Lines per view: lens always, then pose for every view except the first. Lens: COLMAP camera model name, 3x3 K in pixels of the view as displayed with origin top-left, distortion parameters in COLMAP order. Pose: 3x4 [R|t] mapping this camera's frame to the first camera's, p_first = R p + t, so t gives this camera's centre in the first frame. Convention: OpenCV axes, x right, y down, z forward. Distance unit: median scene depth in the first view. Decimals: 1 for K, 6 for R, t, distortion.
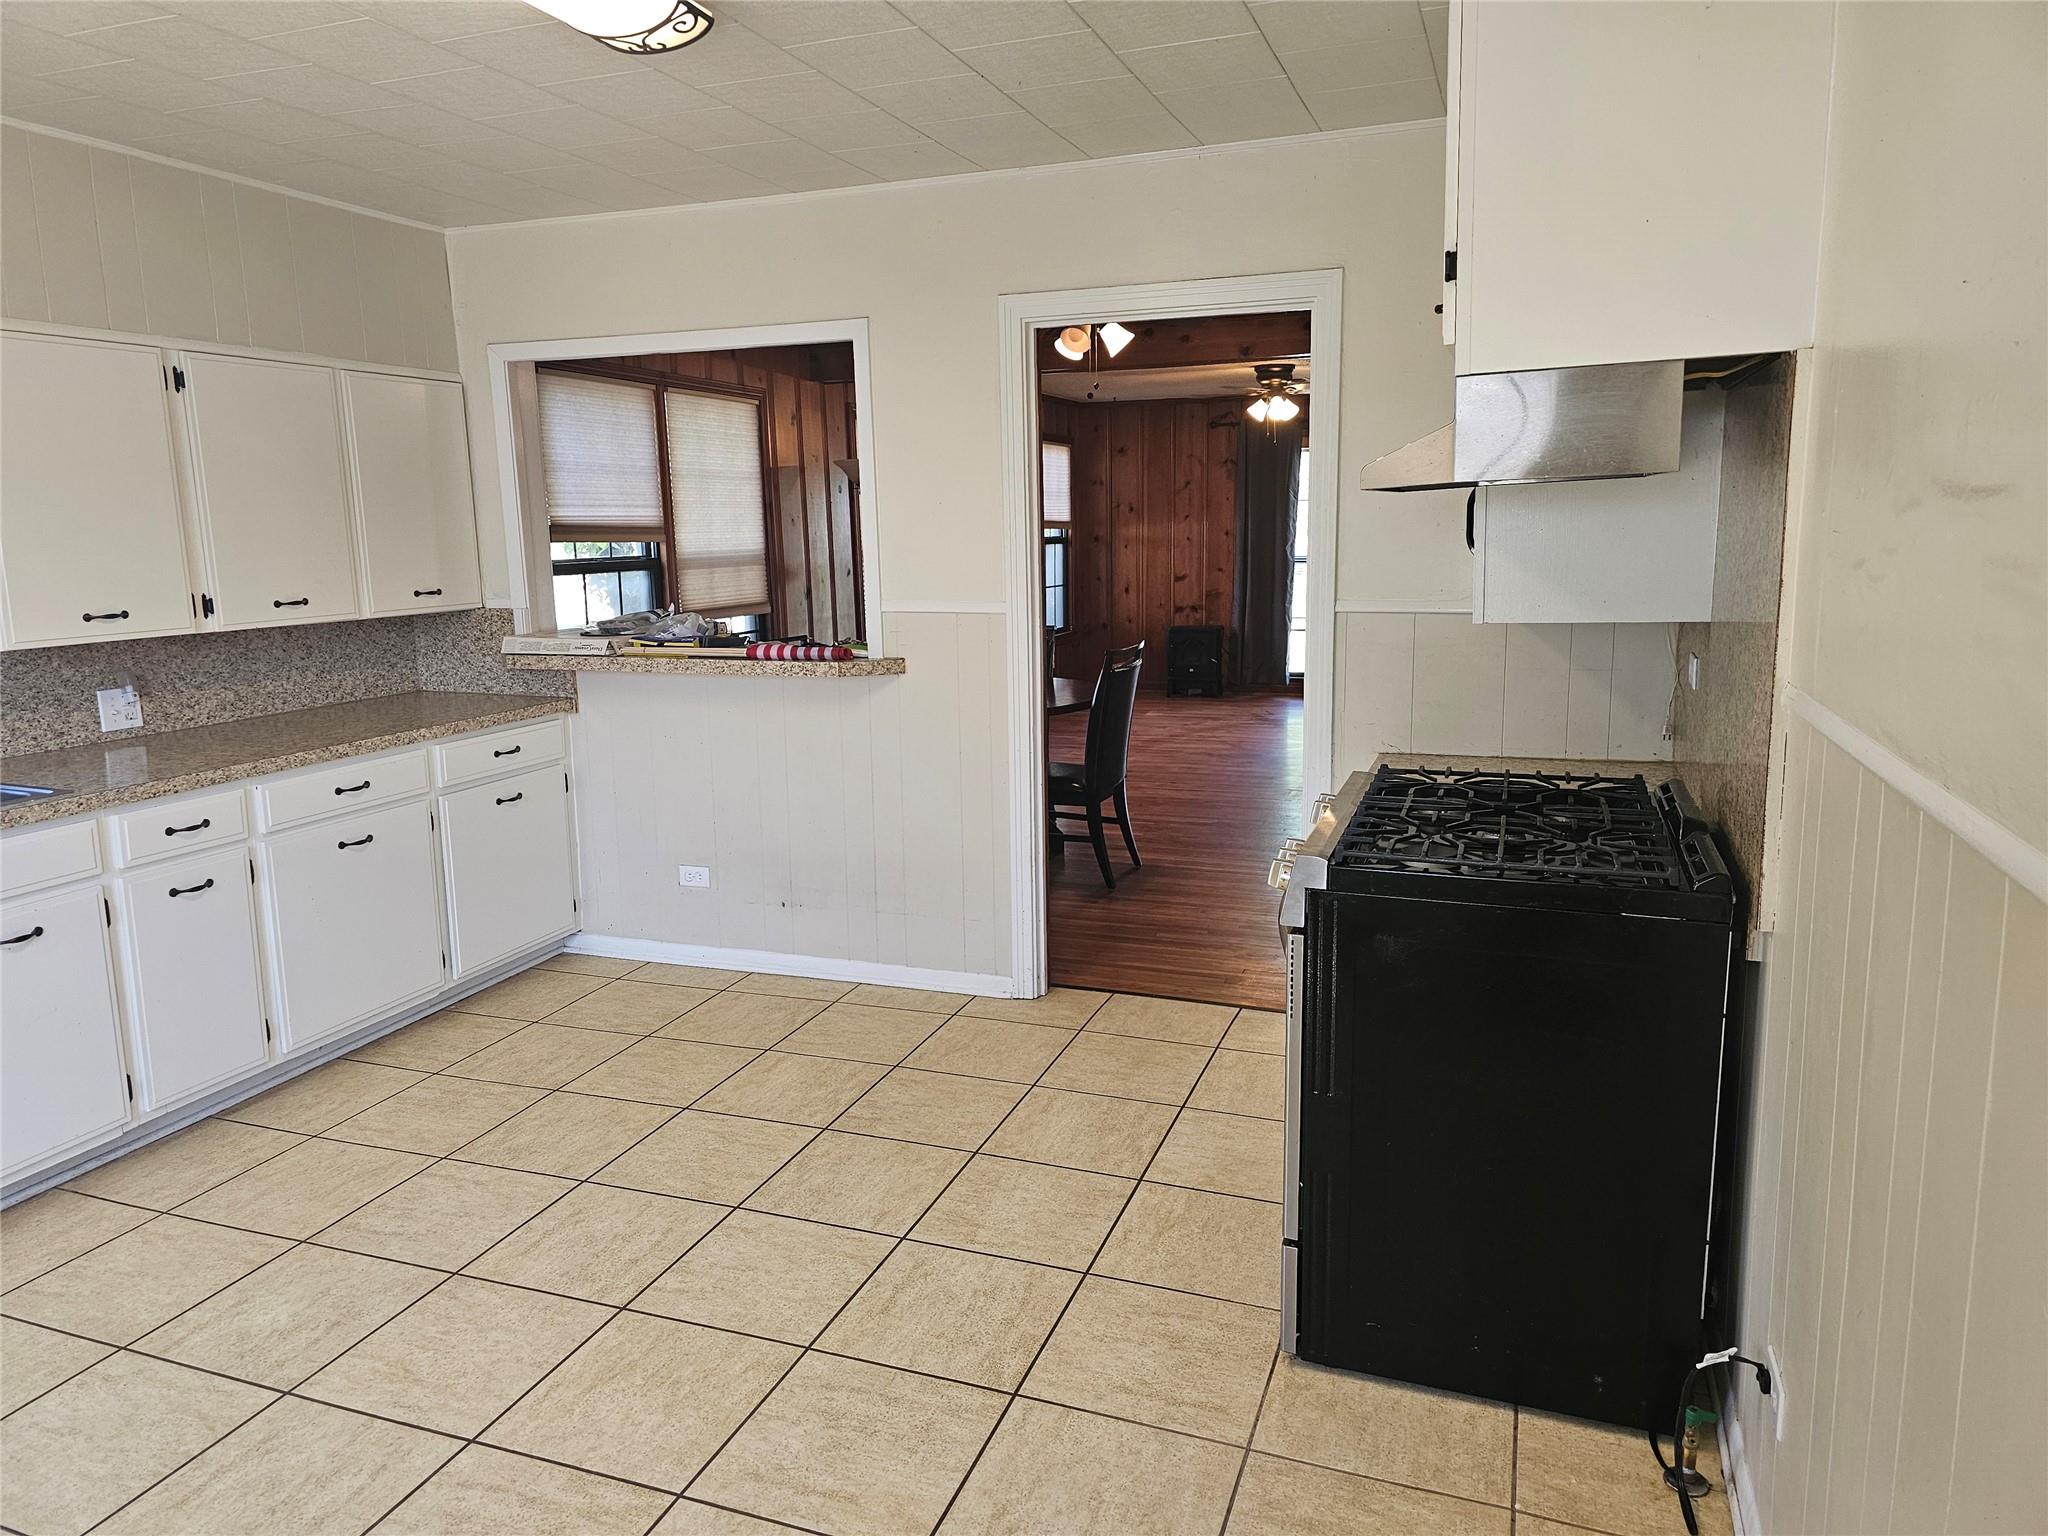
lens RADIAL K [[1371.4, 0, 1003.9], [0, 1371.4, 748.4], [0, 0, 1]] dist [0.081158, -0.071489]
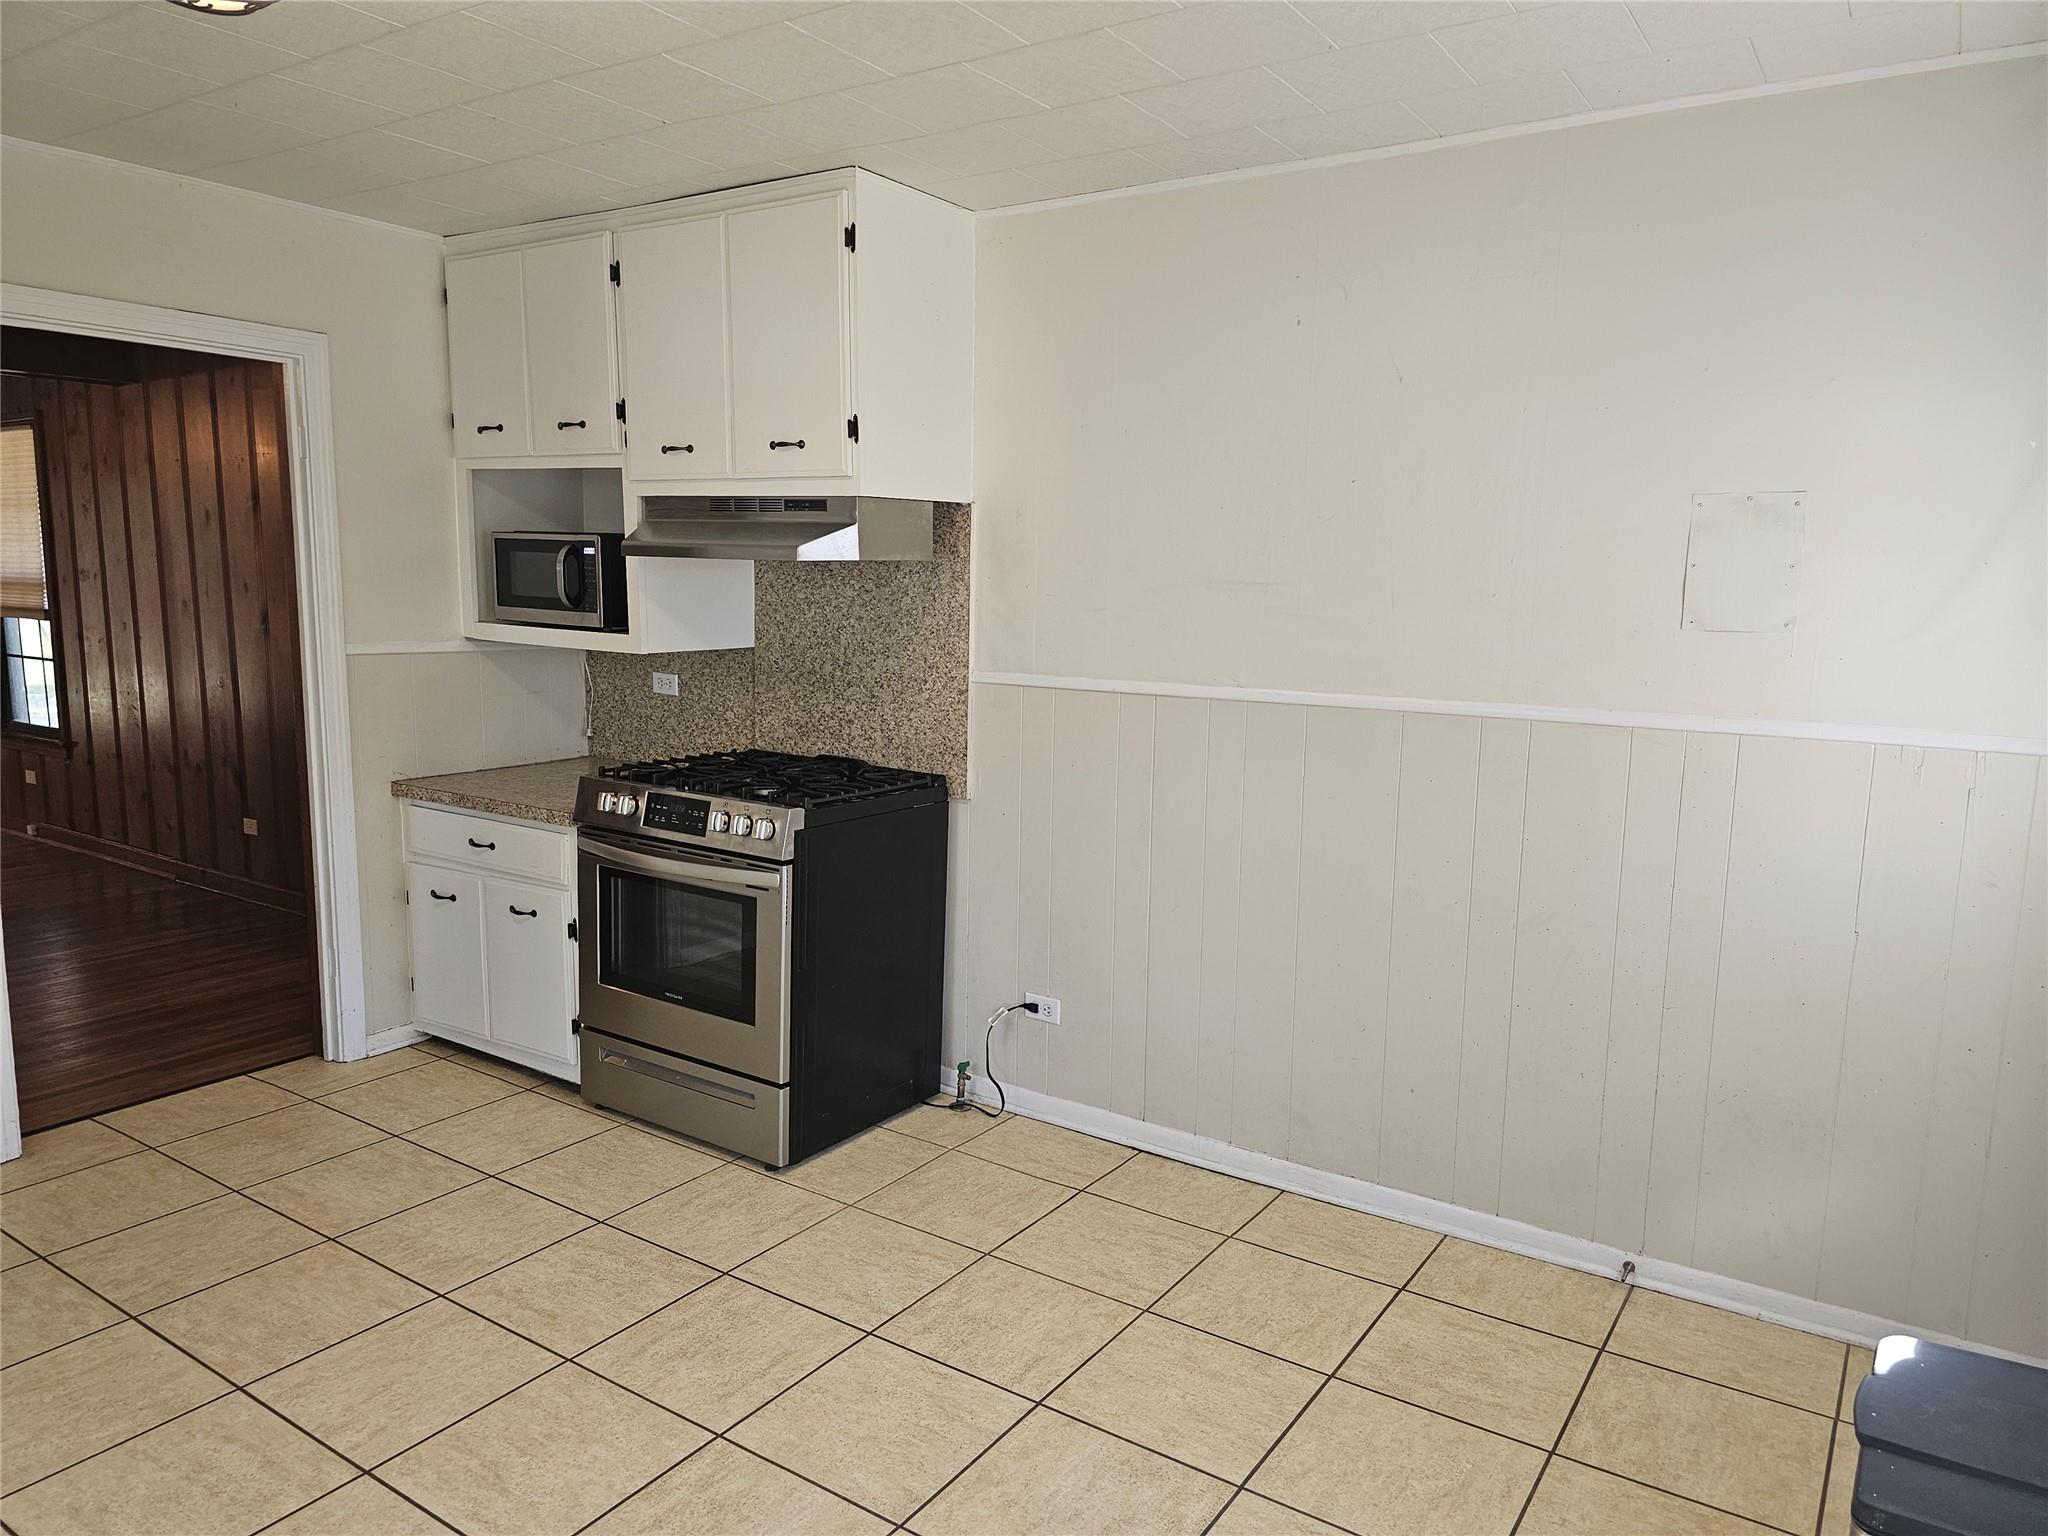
lens RADIAL K [[1371.4, 0, 1018.1], [0, 1371.4, 761.8], [0, 0, 1]] dist [0.081158, -0.071489]
pose [[0.222764, -0.099800, 0.969751, -0.437563], [0.134764, 0.988348, 0.070757, -0.015780], [-0.965513, 0.114925, 0.233618, 0.163161]]
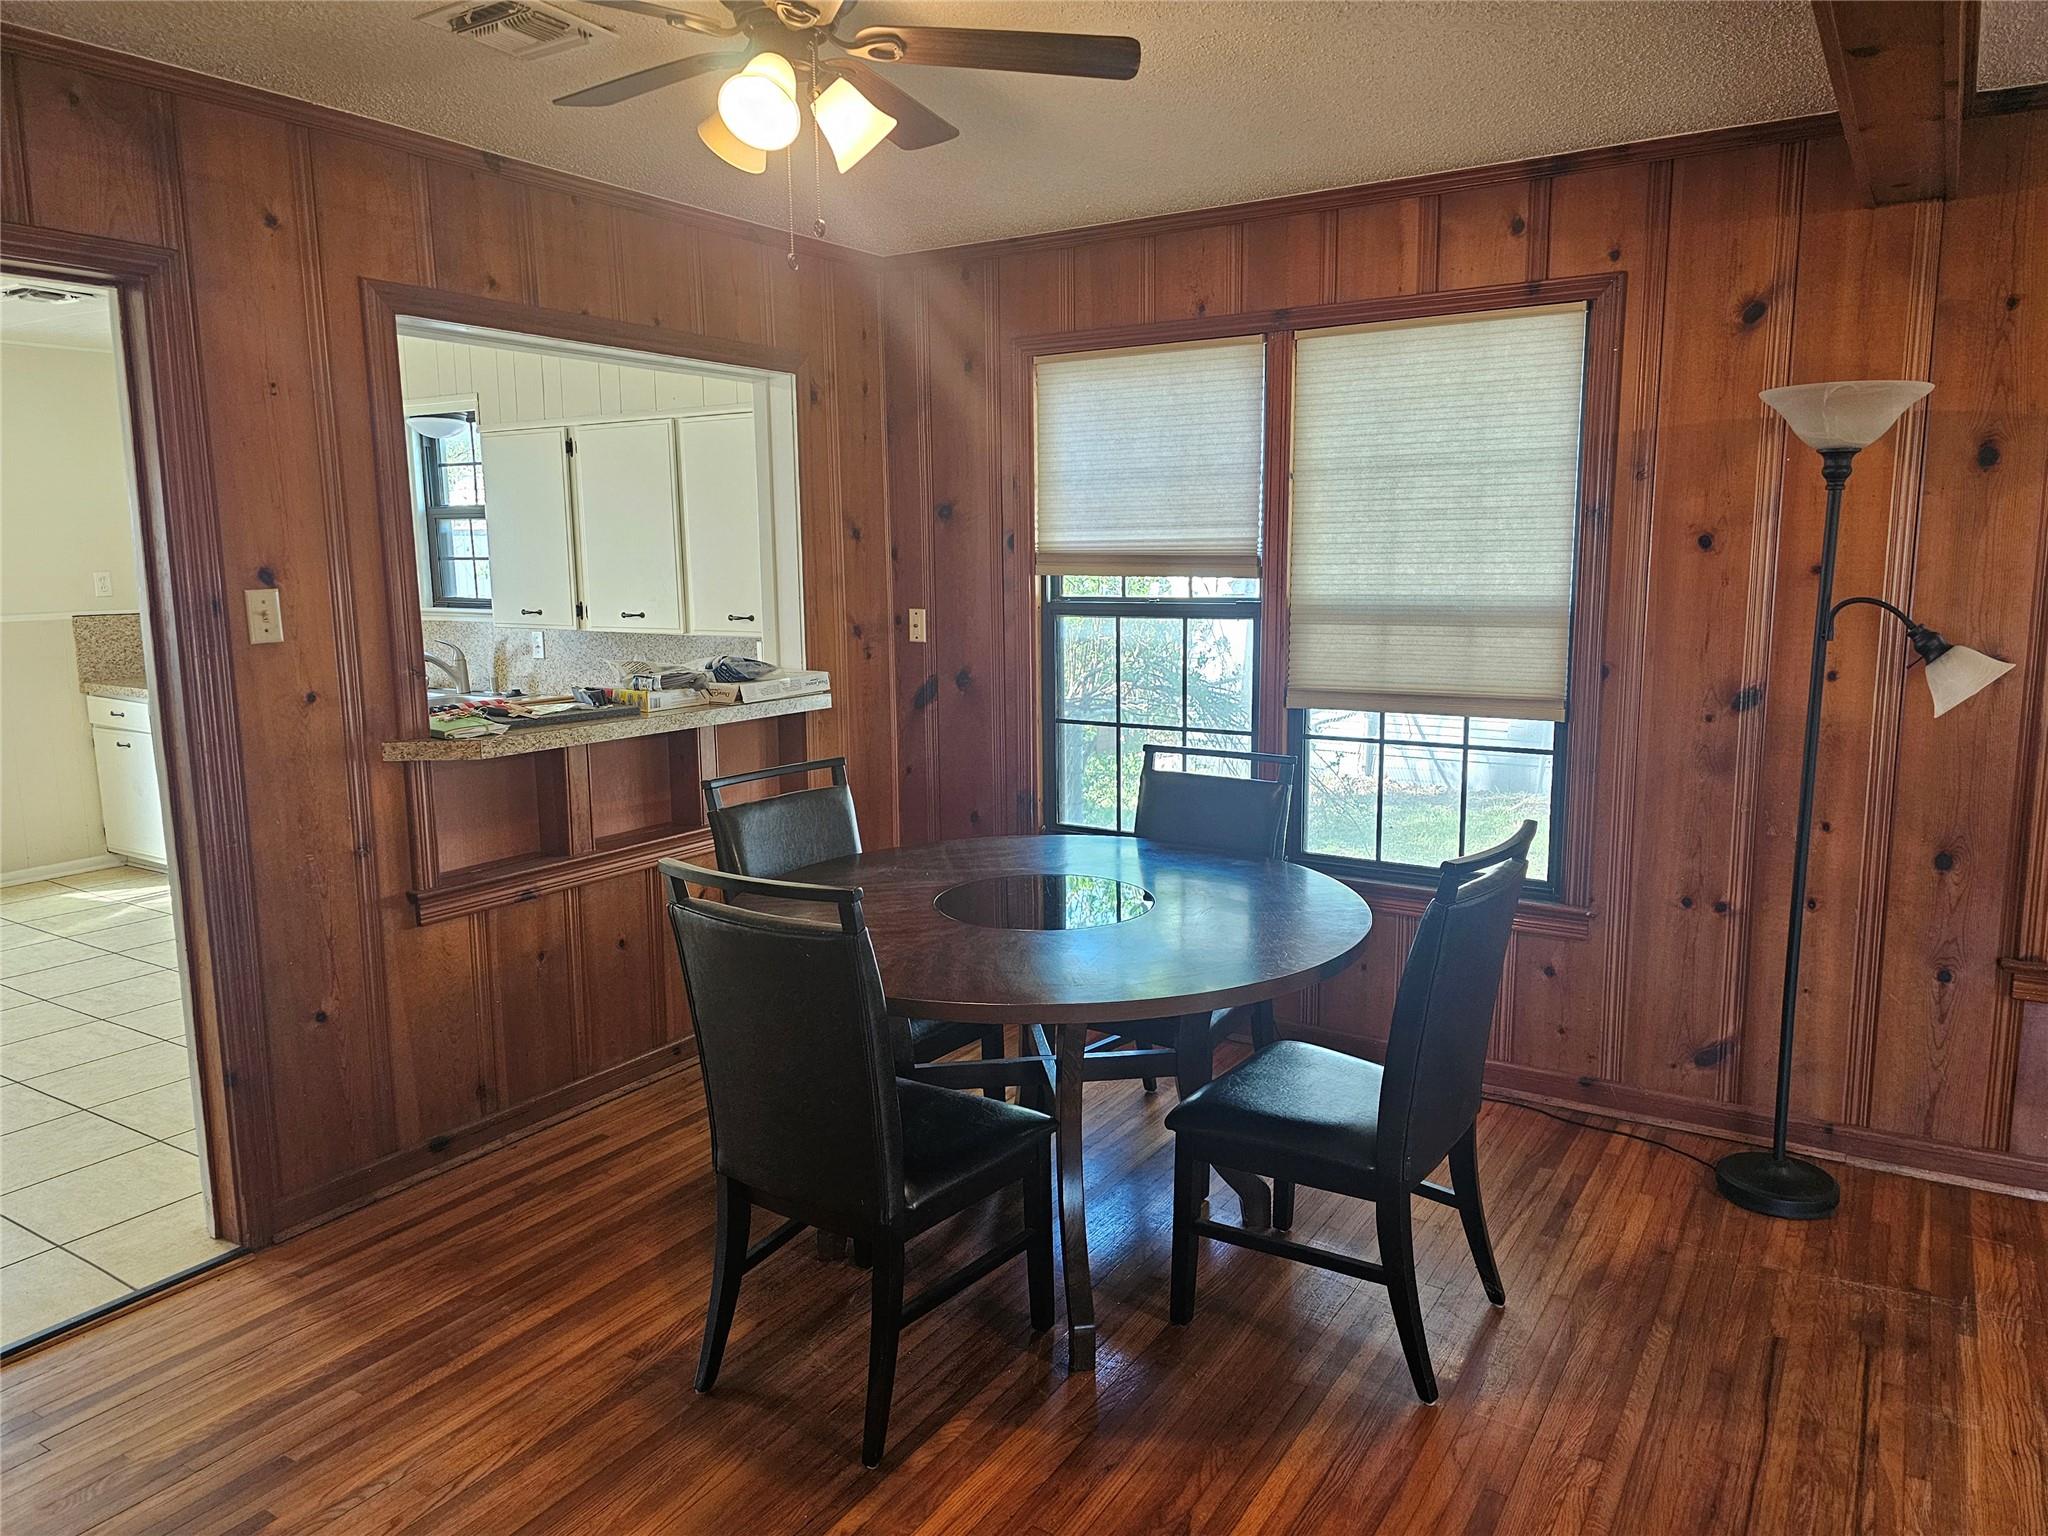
lens RADIAL K [[1371.4, 0, 1042.2], [0, 1371.4, 754.9], [0, 0, 1]] dist [0.081158, -0.071489]
pose [[-0.196077, 0.166221, -0.966397, 0.433069], [-0.145809, 0.969630, 0.196361, -0.190104], [0.969687, 0.179411, -0.165886, 1.074253]]
